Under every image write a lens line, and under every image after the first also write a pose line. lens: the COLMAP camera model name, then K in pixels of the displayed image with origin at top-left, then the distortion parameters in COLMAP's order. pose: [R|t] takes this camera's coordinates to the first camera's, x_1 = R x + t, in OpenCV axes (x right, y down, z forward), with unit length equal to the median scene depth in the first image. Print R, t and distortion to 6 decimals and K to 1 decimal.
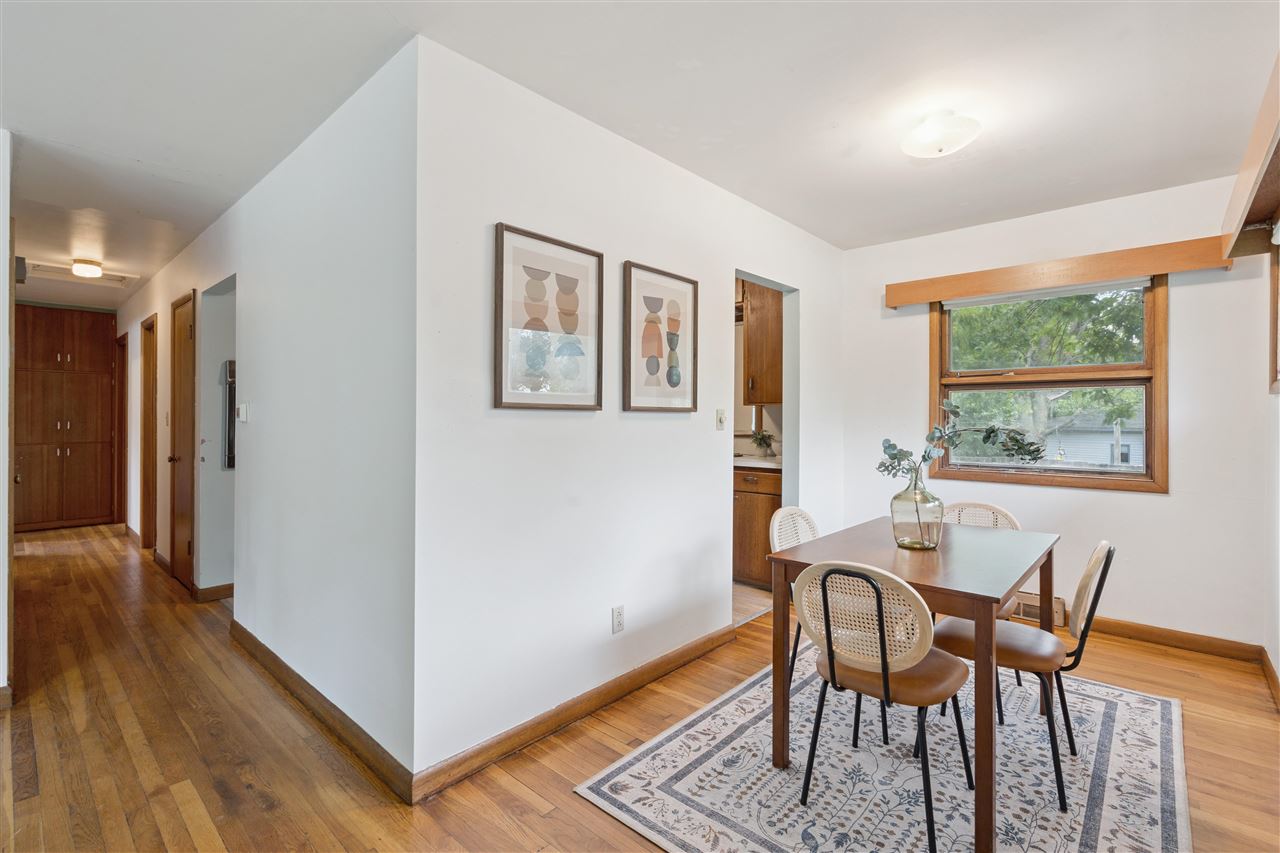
lens RADIAL K [[577.0, 0, 637.5], [0, 577.0, 422.0], [0, 0, 1]] dist [0.000208, 0.000067]
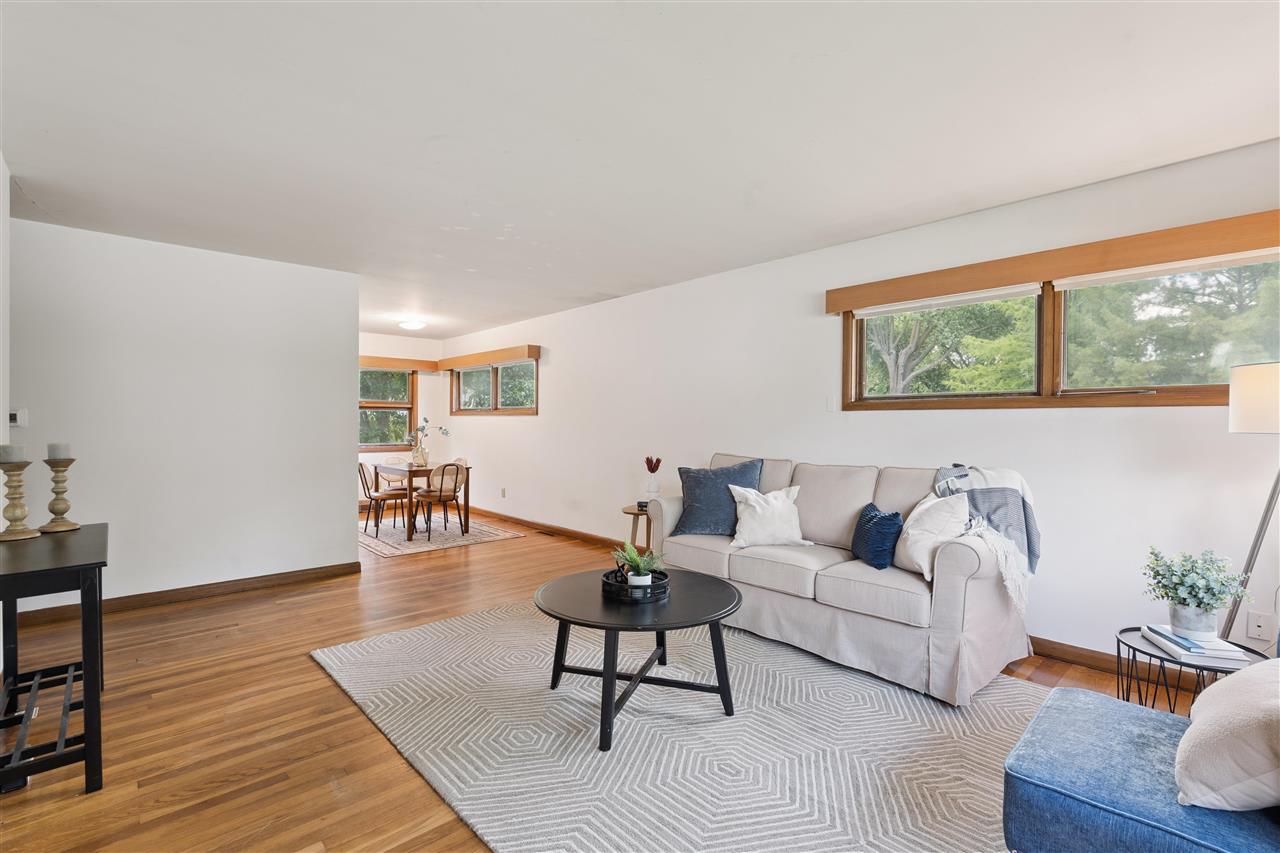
lens RADIAL K [[577.0, 0, 637.5], [0, 577.0, 422.0], [0, 0, 1]] dist [0.000208, 0.000067]
pose [[0.087921, -0.000075, 0.996127, -1.721863], [-0.002166, 0.999998, 0.000266, -0.013336], [-0.996125, -0.002181, 0.087920, -0.290880]]
